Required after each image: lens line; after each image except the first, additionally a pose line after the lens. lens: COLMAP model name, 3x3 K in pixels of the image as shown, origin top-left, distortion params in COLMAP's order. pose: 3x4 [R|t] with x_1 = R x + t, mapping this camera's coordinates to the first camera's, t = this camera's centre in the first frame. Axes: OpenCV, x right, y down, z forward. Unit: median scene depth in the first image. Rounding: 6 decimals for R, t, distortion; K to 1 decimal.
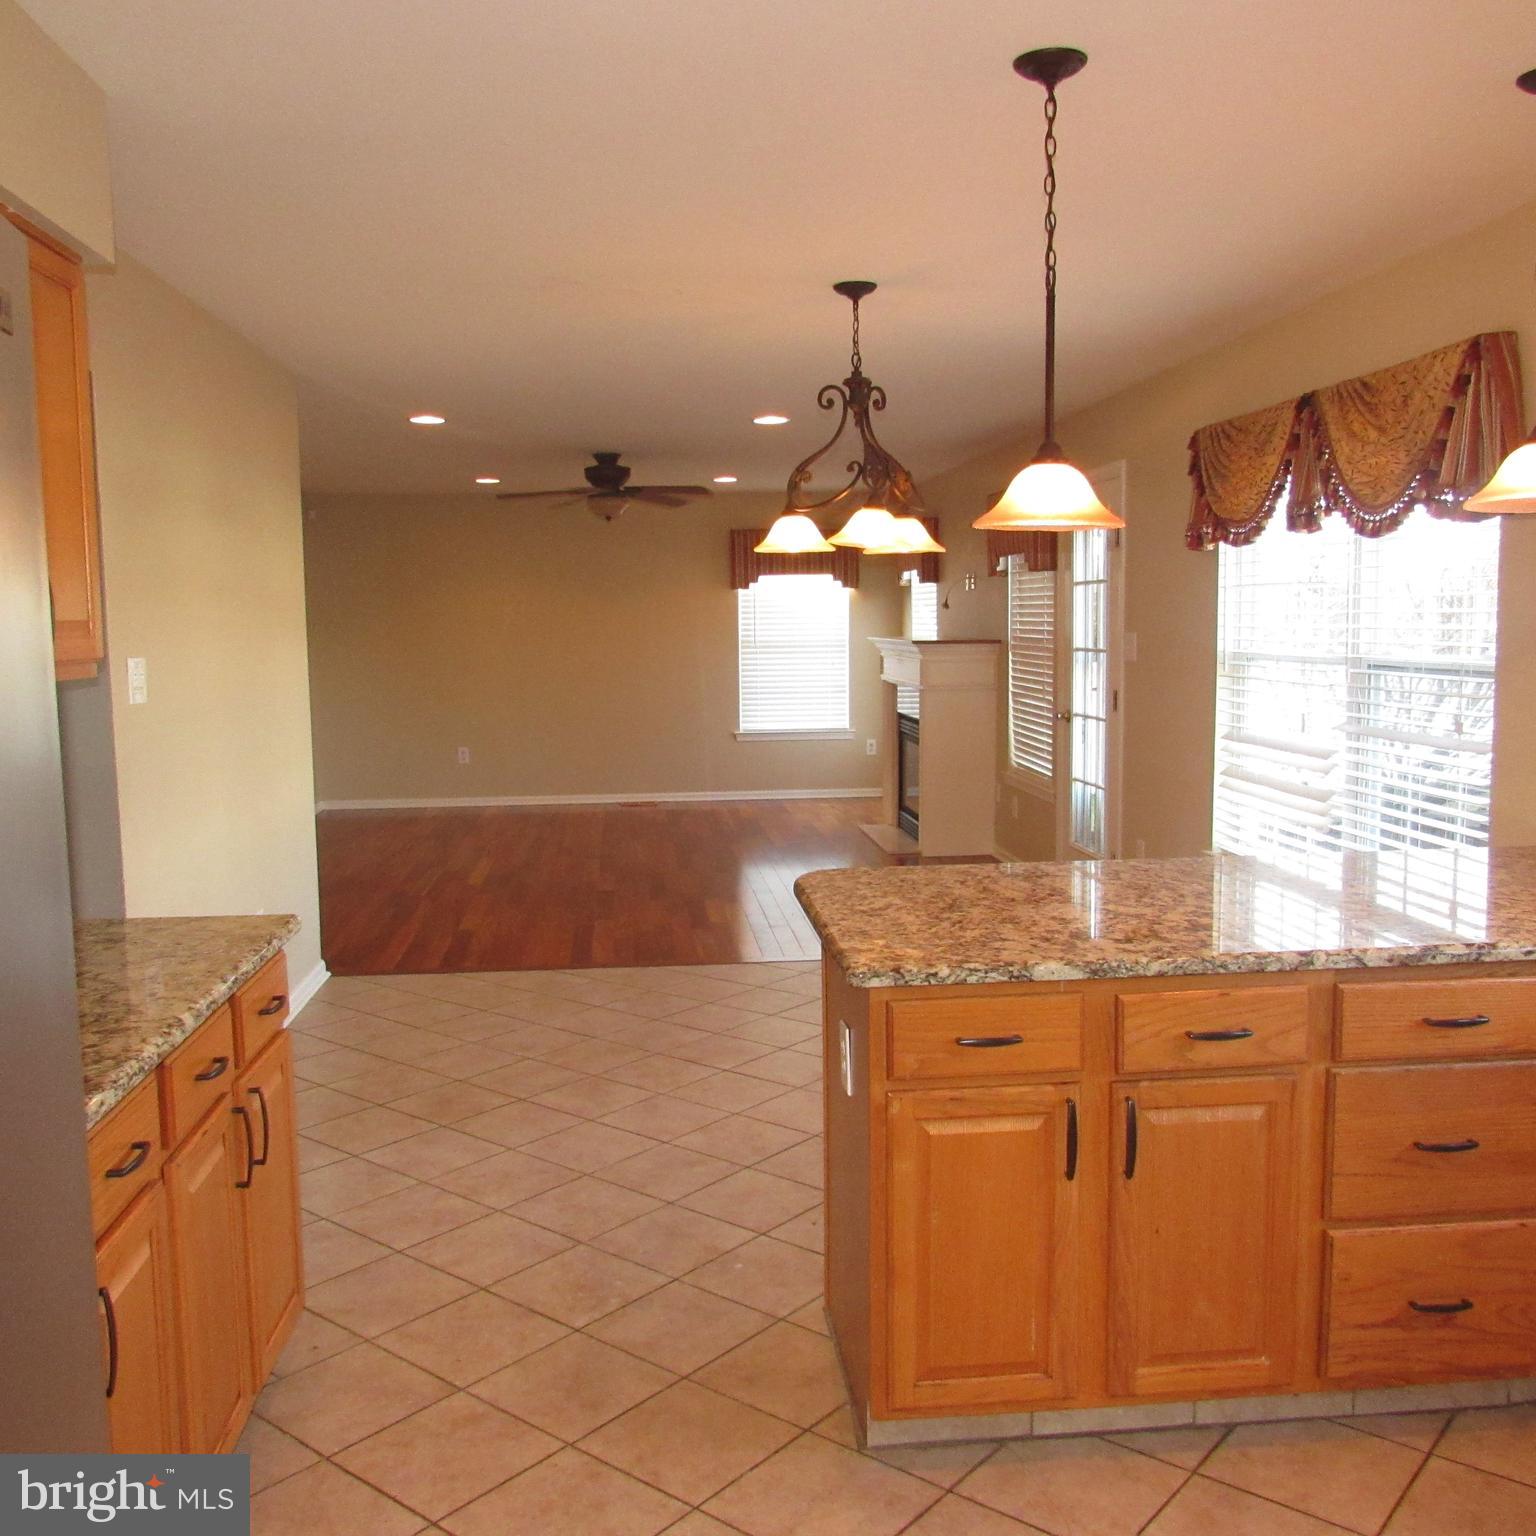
lens RADIAL K [[1455.9, 0, 768.0], [0, 1455.9, 768.0], [0, 0, 1]] dist [-0.021721, 0.003328]
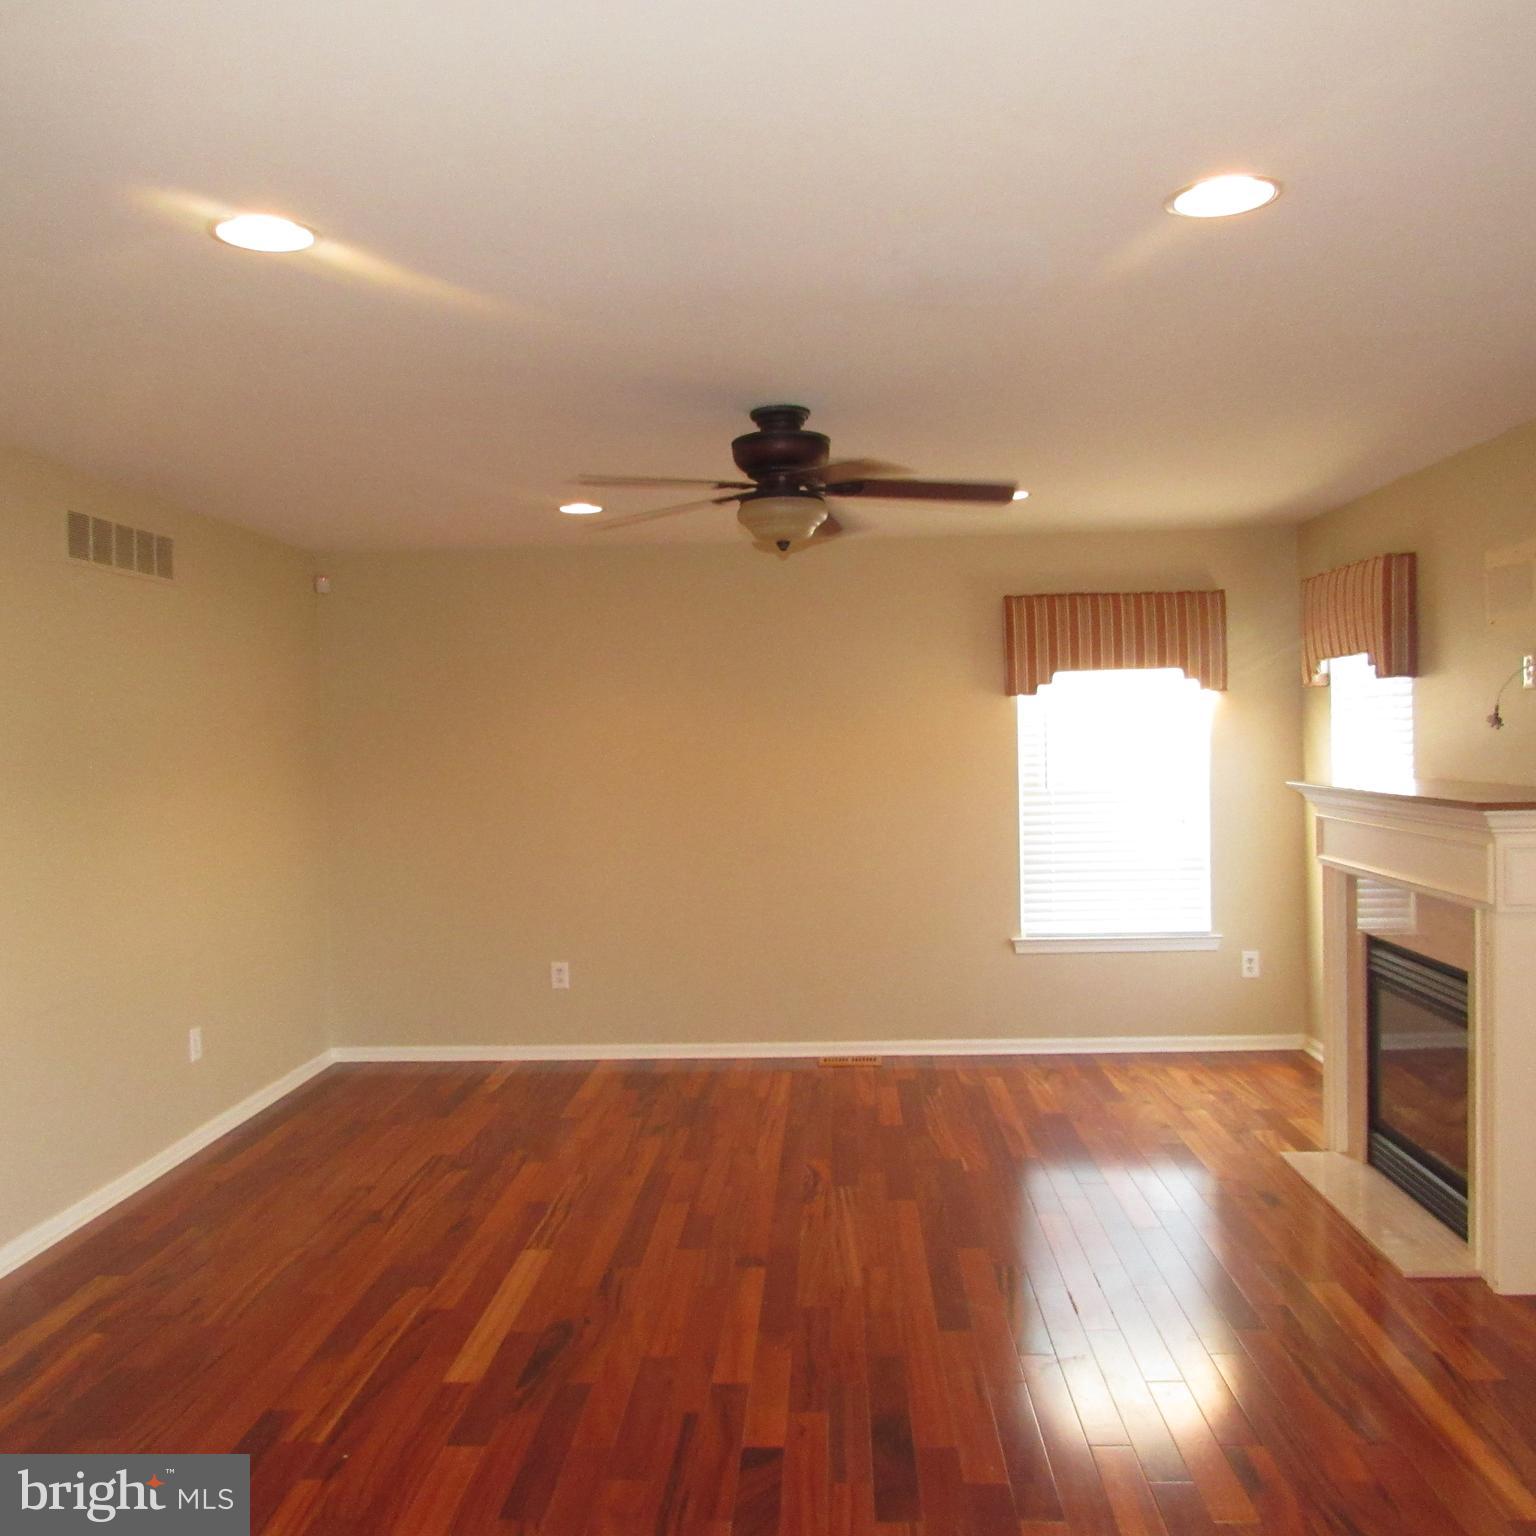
lens RADIAL K [[1455.9, 0, 768.0], [0, 1455.9, 768.0], [0, 0, 1]] dist [-0.021721, 0.003328]
pose [[0.989799, -0.008729, -0.142202, -0.037243], [-0.002227, 0.997051, -0.076705, -0.049277], [0.142452, 0.076240, 0.986861, 0.414946]]
